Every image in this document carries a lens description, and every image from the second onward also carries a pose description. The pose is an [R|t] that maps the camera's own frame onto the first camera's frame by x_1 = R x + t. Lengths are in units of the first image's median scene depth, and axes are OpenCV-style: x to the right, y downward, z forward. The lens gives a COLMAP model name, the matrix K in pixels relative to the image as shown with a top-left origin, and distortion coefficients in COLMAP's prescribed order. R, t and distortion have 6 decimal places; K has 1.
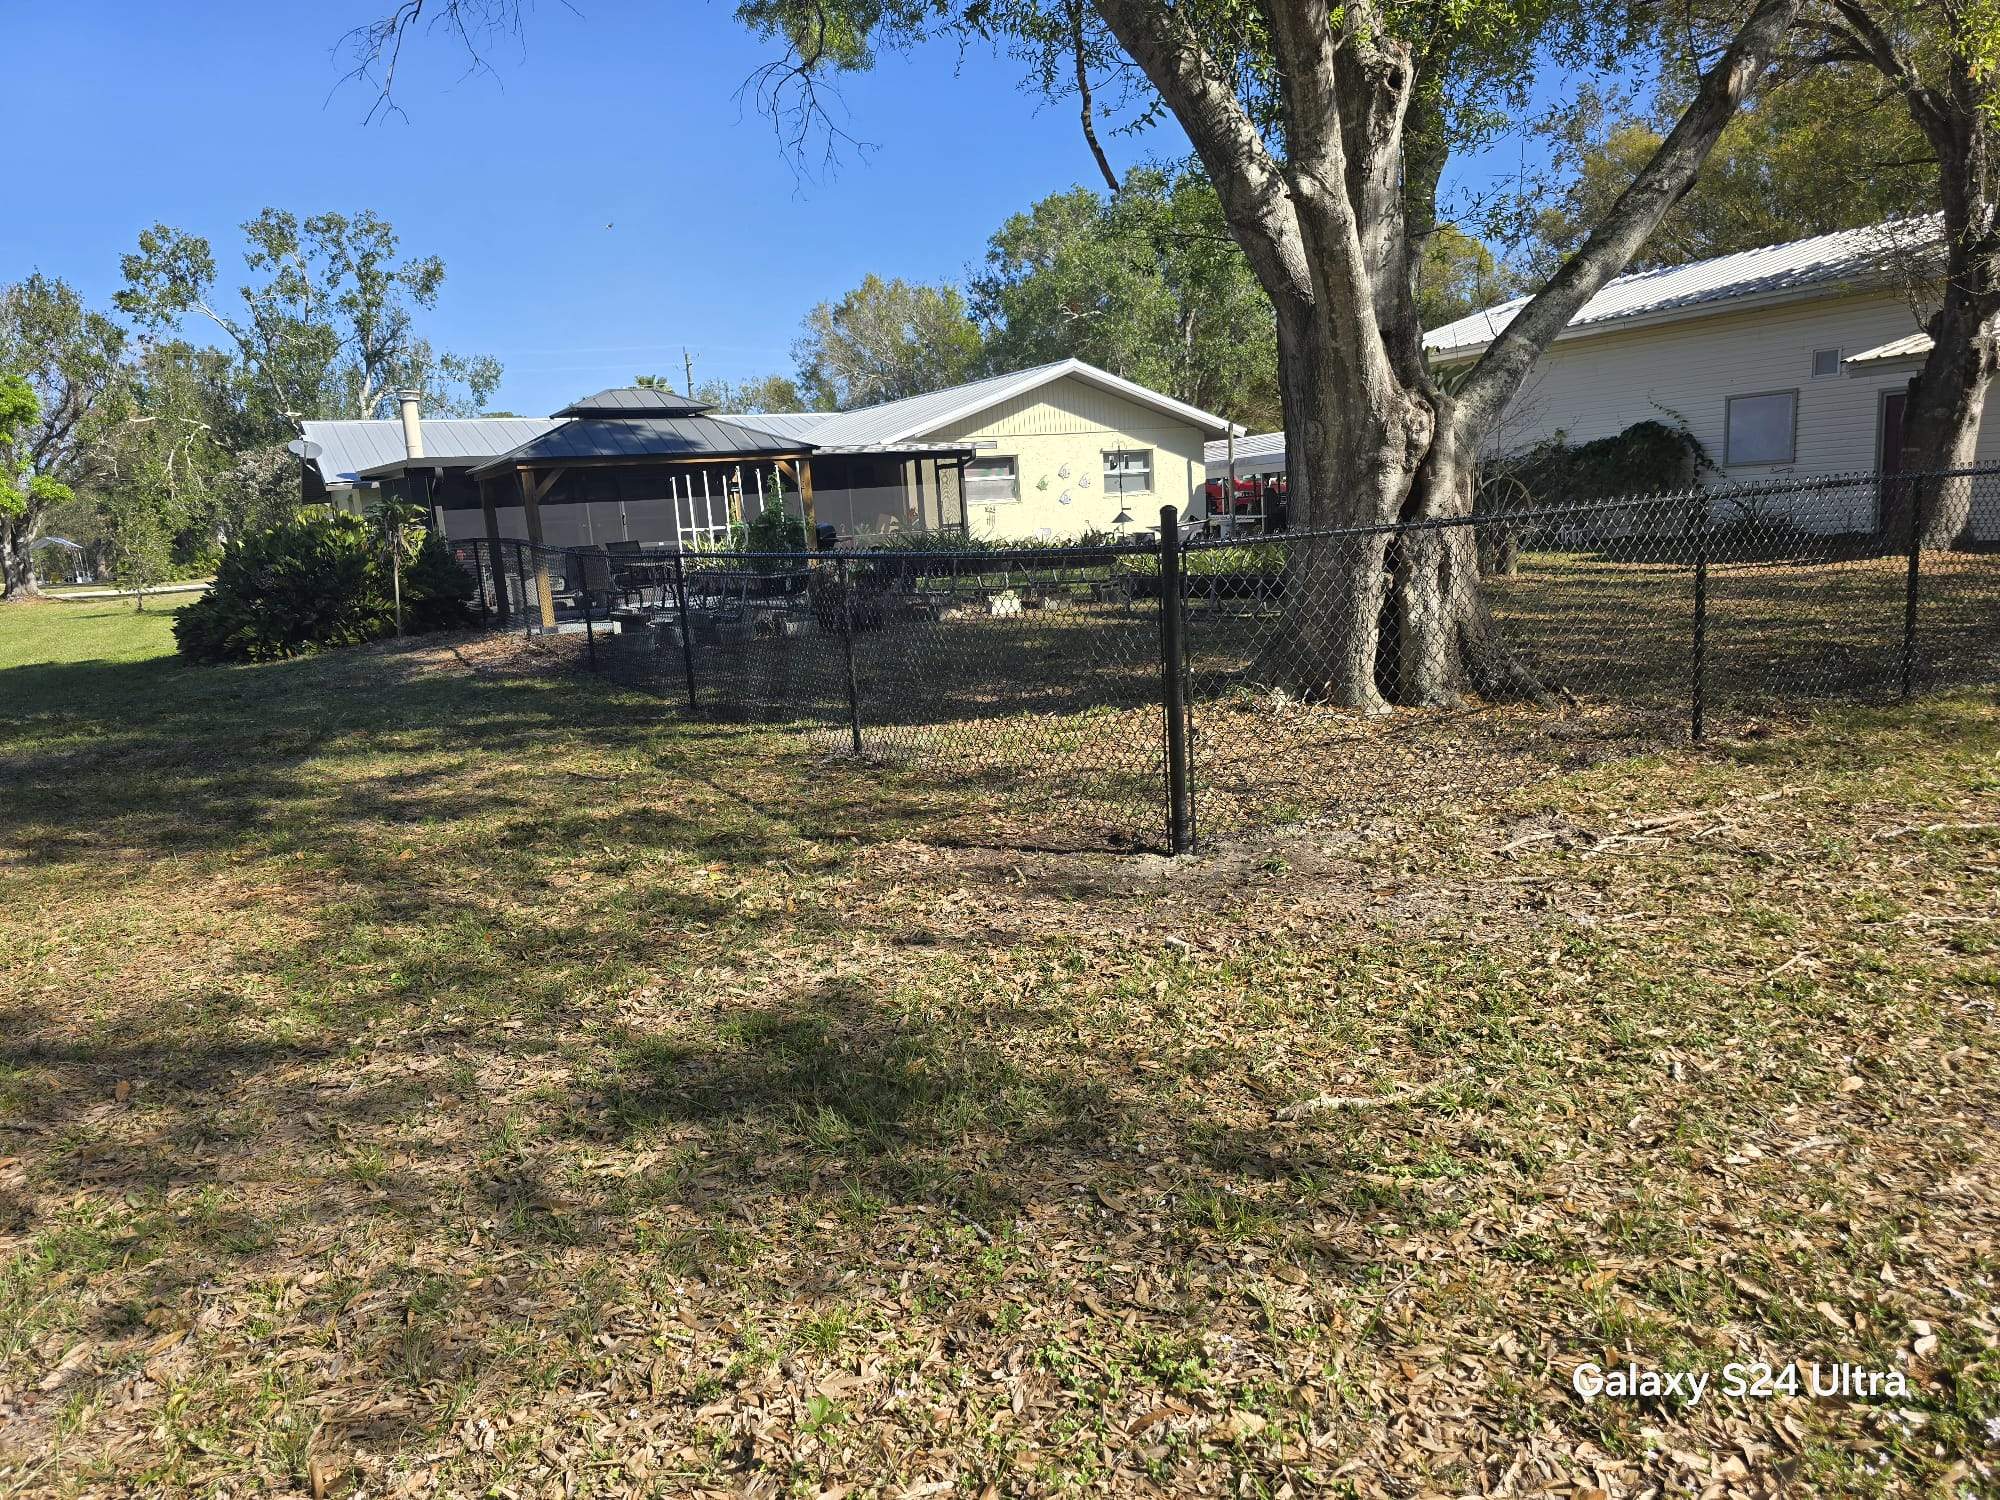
lens RADIAL K [[1334.3, 0, 1009.1], [0, 1334.3, 749.7], [0, 0, 1]] dist [0.060731, -0.054694]
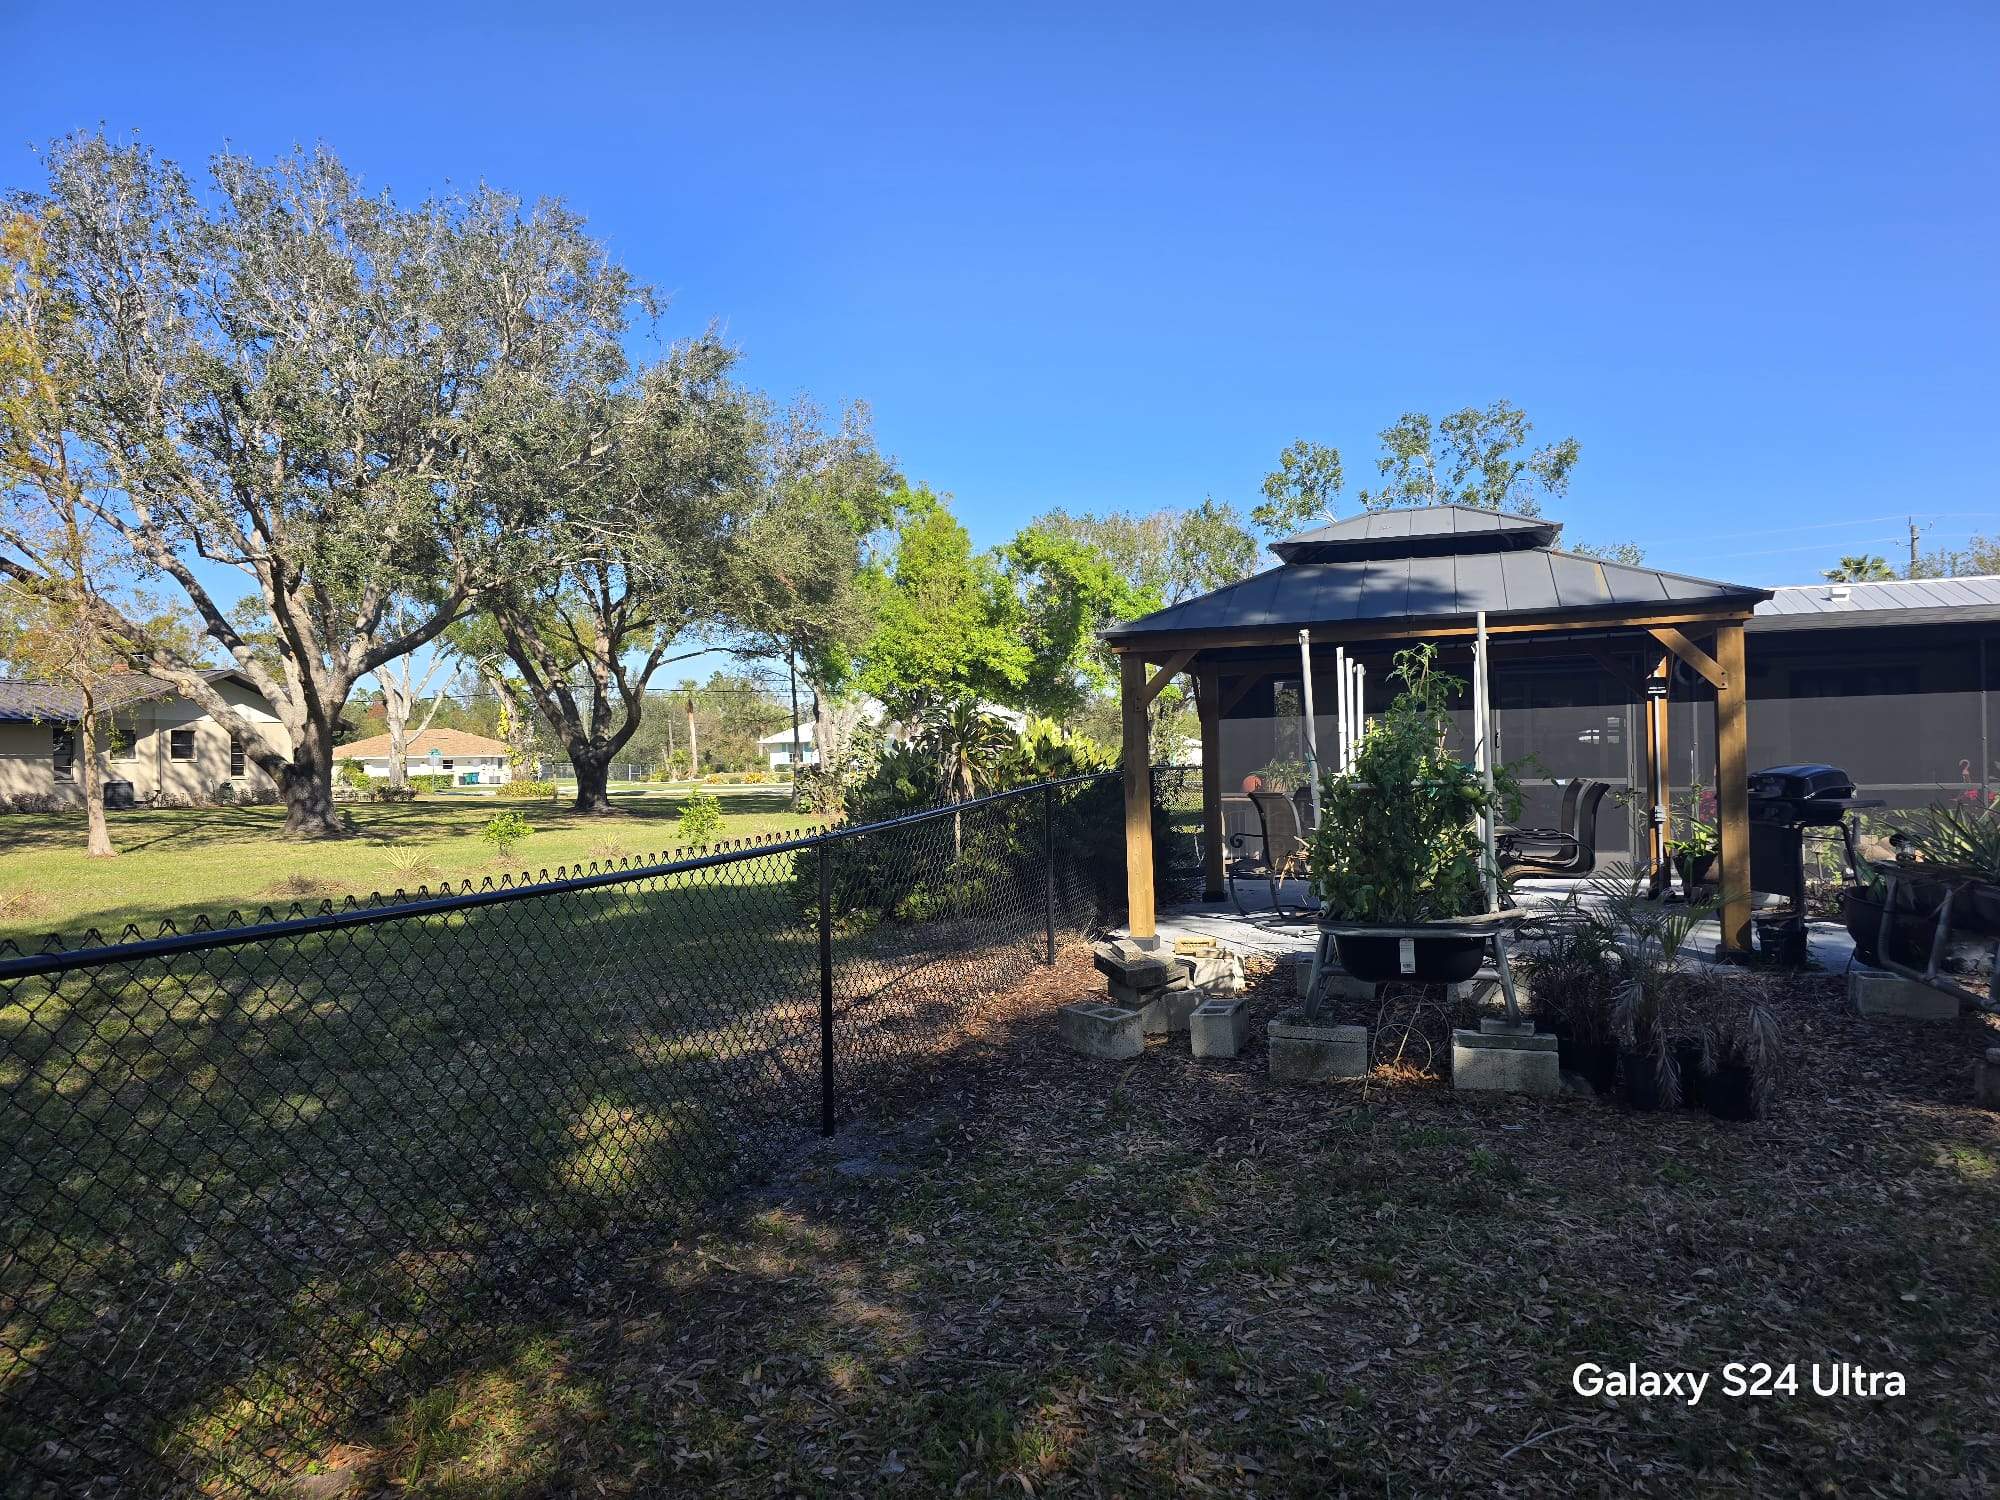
lens RADIAL K [[1334.3, 0, 1038.6], [0, 1334.3, 756.1], [0, 0, 1]] dist [0.060731, -0.054694]
pose [[0.676907, 0.045493, -0.734661, 0.057819], [-0.149409, 0.985802, -0.076619, -0.272625], [0.720745, 0.161629, 0.674094, 1.401834]]
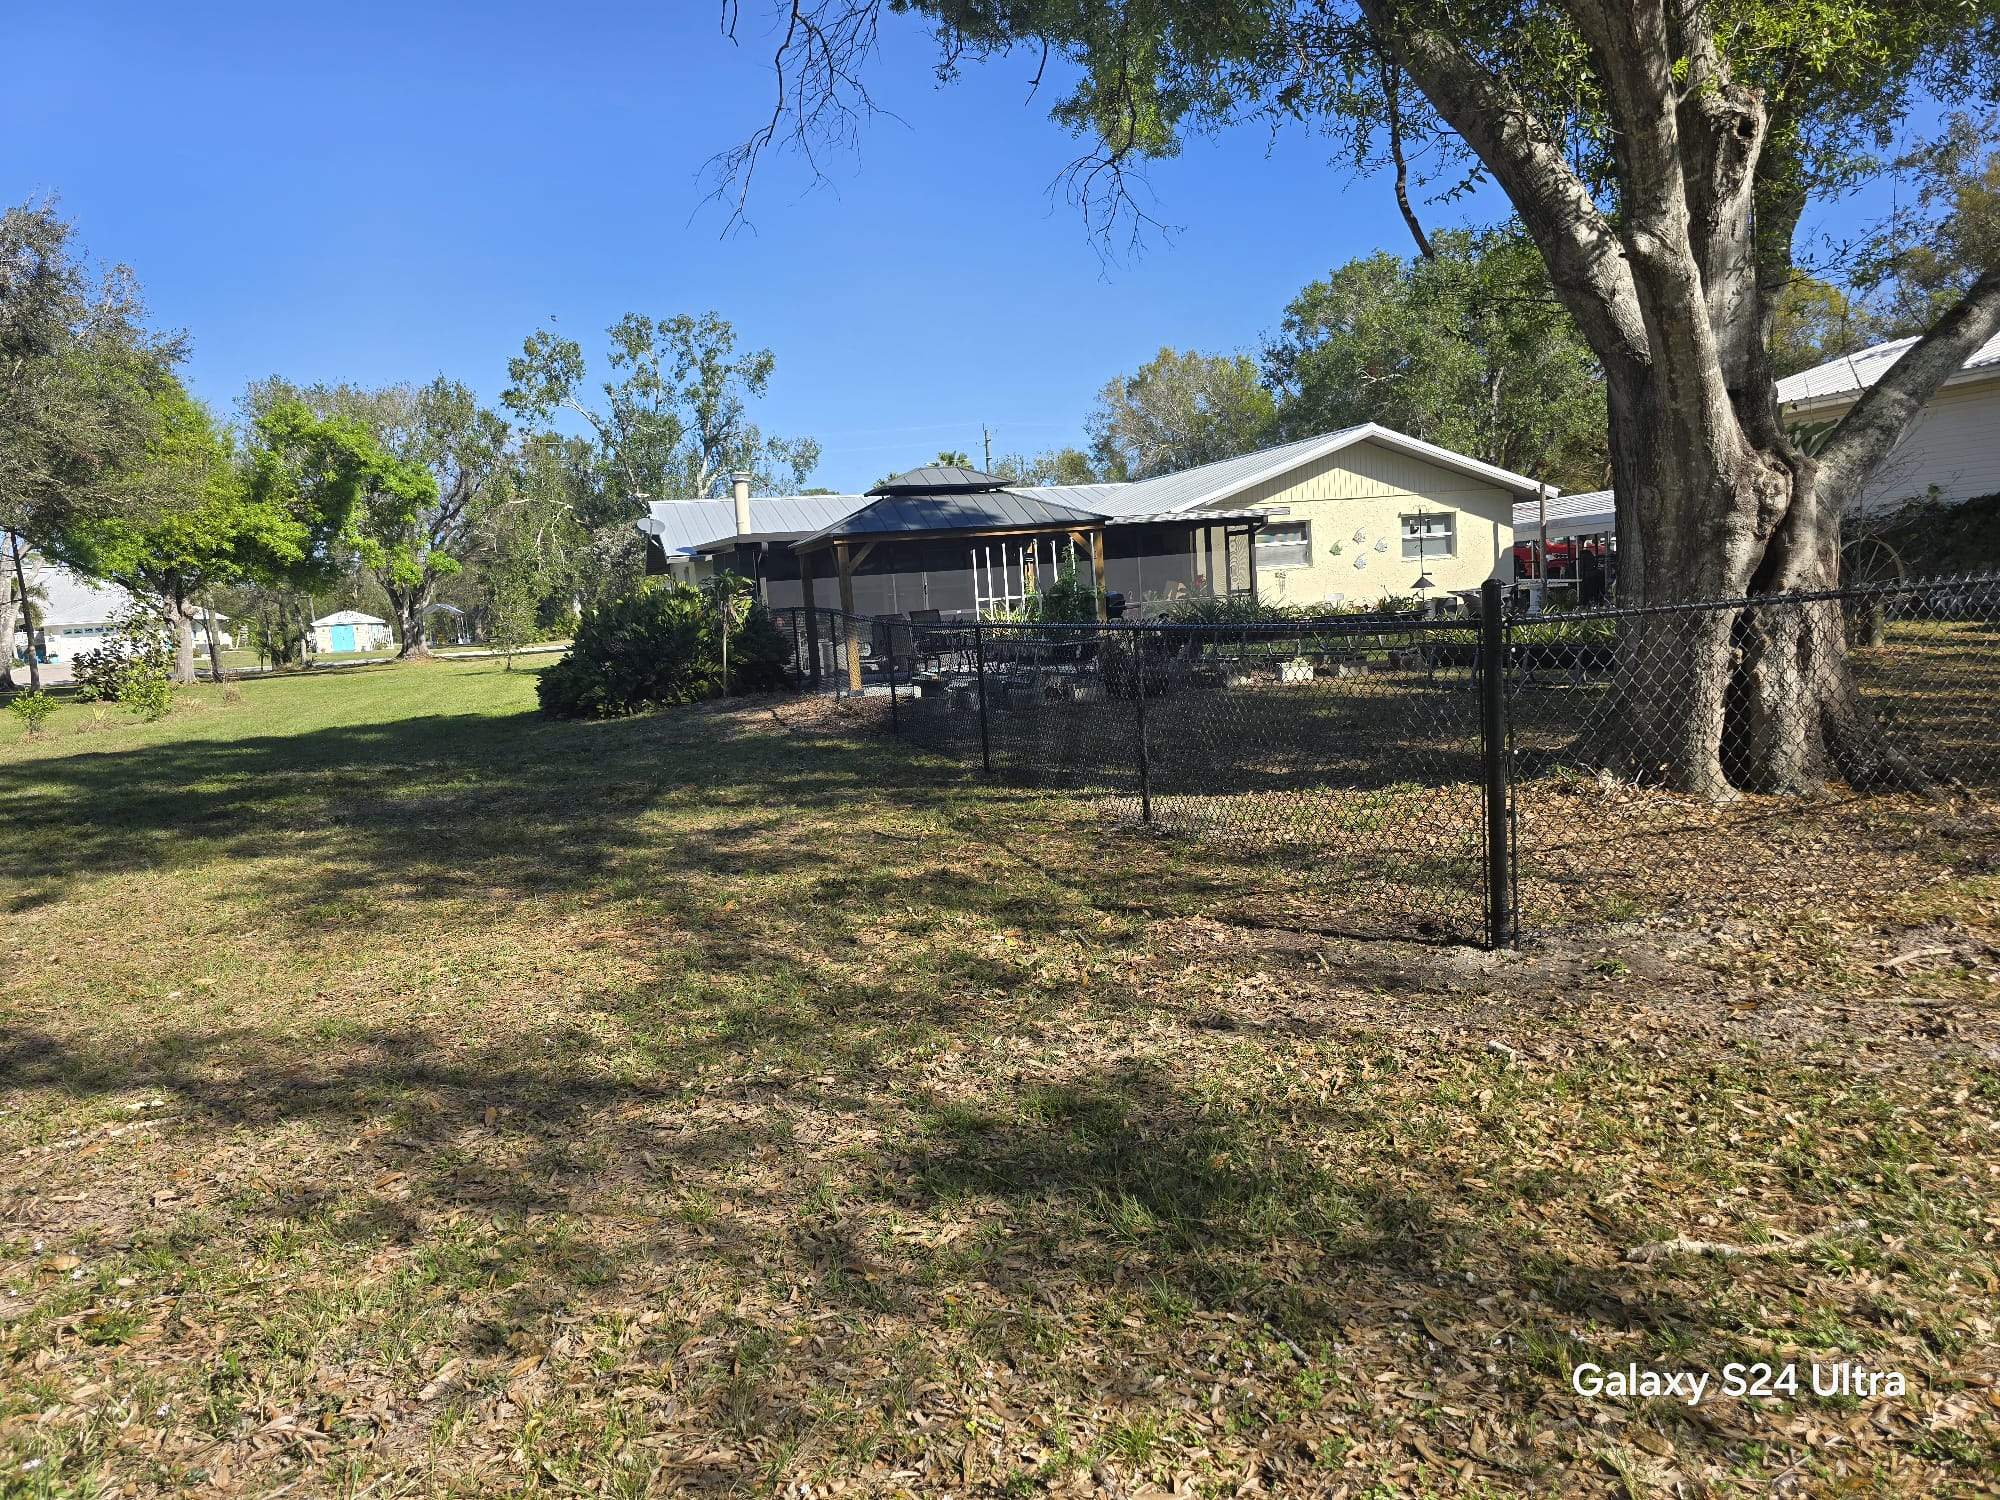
lens RADIAL K [[1334.3, 0, 1006.1], [0, 1334.3, 730.0], [0, 0, 1]] dist [0.060731, -0.054694]
pose [[0.977523, 0.020121, -0.209865, -0.010827], [-0.033026, 0.997760, -0.058171, -0.005988], [0.208224, 0.063795, 0.975998, -0.000927]]
